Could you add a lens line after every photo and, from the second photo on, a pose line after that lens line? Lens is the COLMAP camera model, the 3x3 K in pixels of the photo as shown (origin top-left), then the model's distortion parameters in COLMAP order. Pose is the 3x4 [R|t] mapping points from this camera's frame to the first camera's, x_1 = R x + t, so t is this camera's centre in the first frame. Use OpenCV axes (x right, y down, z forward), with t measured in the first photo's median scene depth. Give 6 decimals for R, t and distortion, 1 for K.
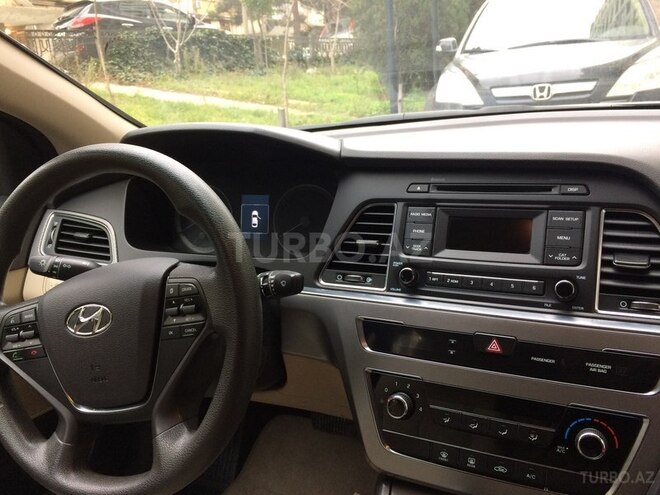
lens RADIAL K [[558.4, 0, 330.2], [0, 558.4, 245.2], [0, 0, 1]] dist [0.053873, -0.007791]
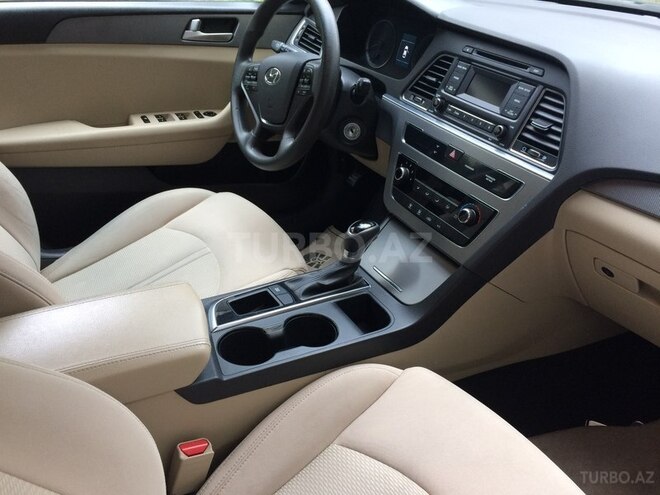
lens RADIAL K [[558.4, 0, 329.9], [0, 558.4, 248.4], [0, 0, 1]] dist [0.053873, -0.007791]
pose [[0.808756, 0.391872, -0.438578, 0.776667], [-0.258792, 0.906736, 0.332951, -0.026122], [0.528149, -0.155775, 0.834741, -0.595308]]
